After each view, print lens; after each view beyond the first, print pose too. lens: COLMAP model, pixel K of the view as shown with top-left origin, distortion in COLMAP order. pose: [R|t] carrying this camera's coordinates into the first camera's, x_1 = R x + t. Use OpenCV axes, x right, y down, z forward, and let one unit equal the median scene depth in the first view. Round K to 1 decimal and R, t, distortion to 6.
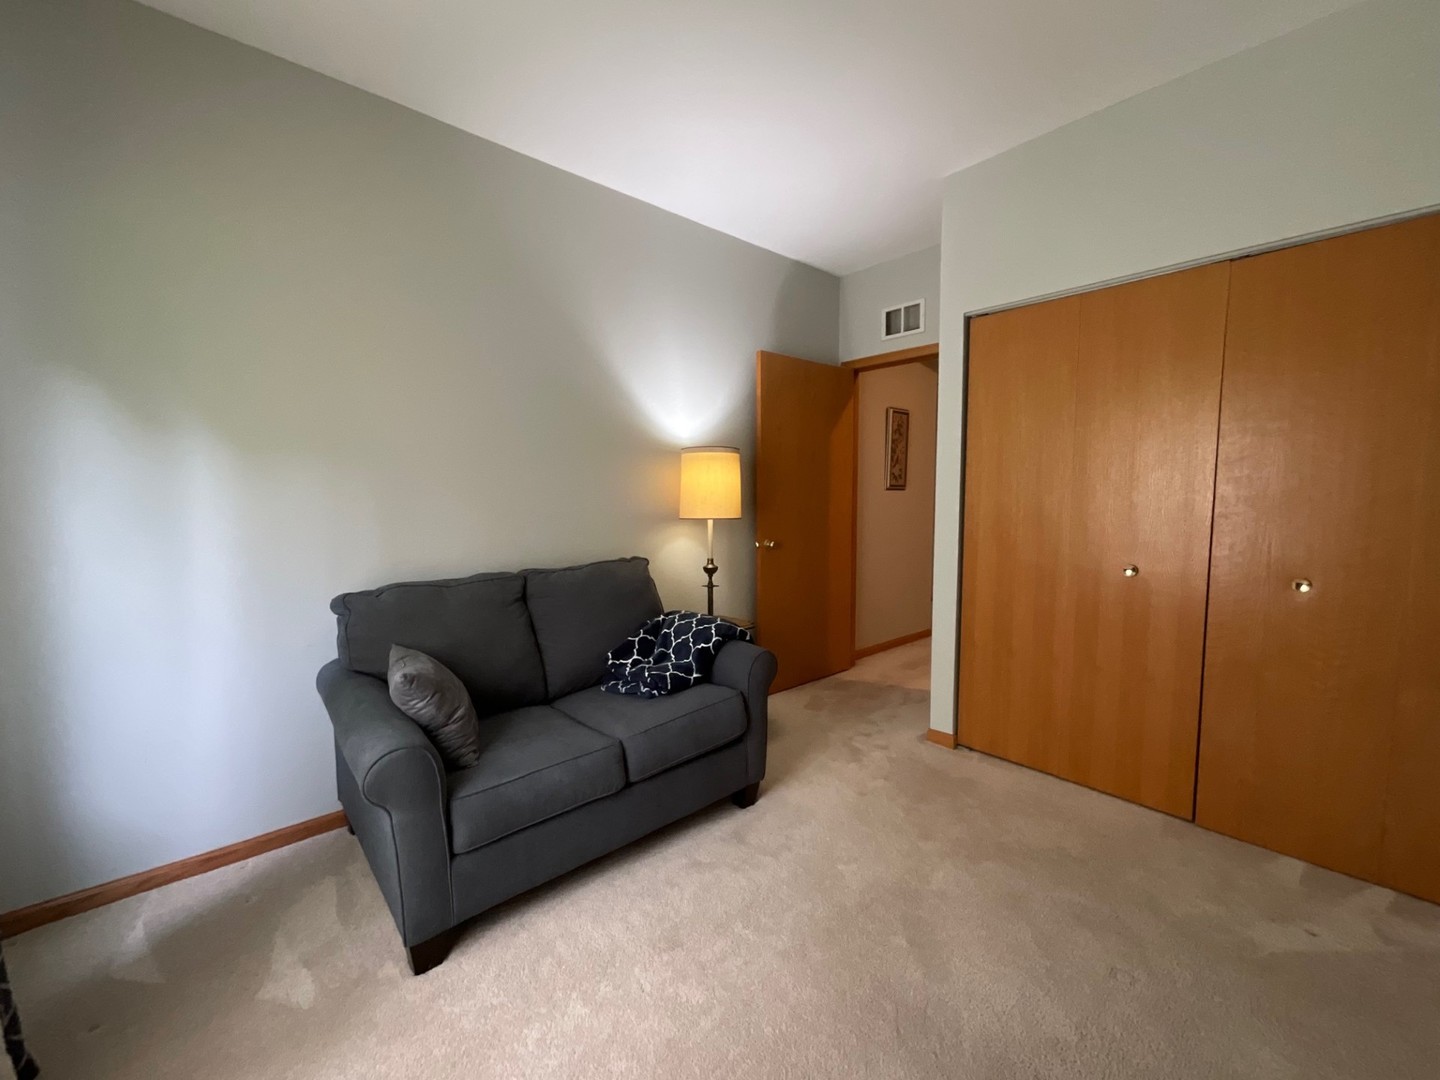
lens RADIAL K [[580.2, 0, 724.8], [0, 580.2, 539.0], [0, 0, 1]] dist [0.001567, 0.000077]
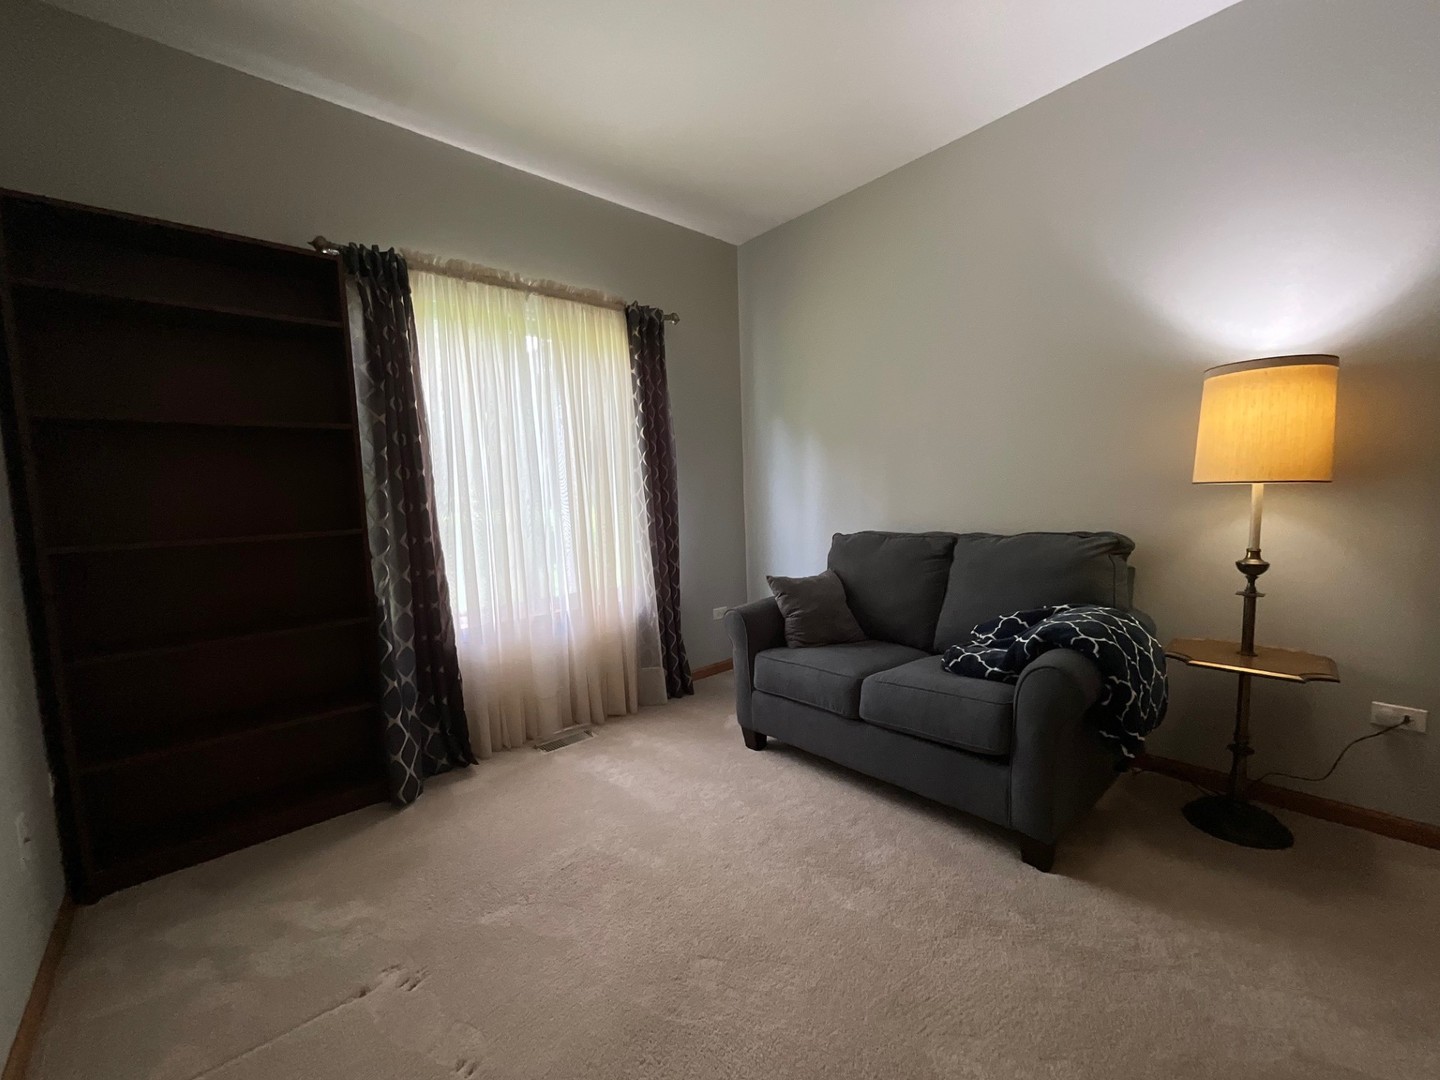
lens RADIAL K [[580.2, 0, 725.0], [0, 580.2, 548.1], [0, 0, 1]] dist [0.001567, 0.000077]
pose [[0.003528, 0.087337, -0.996173, 0.733939], [-0.050183, 0.994939, 0.087051, 0.010396], [0.998734, 0.049683, 0.007892, 0.575460]]
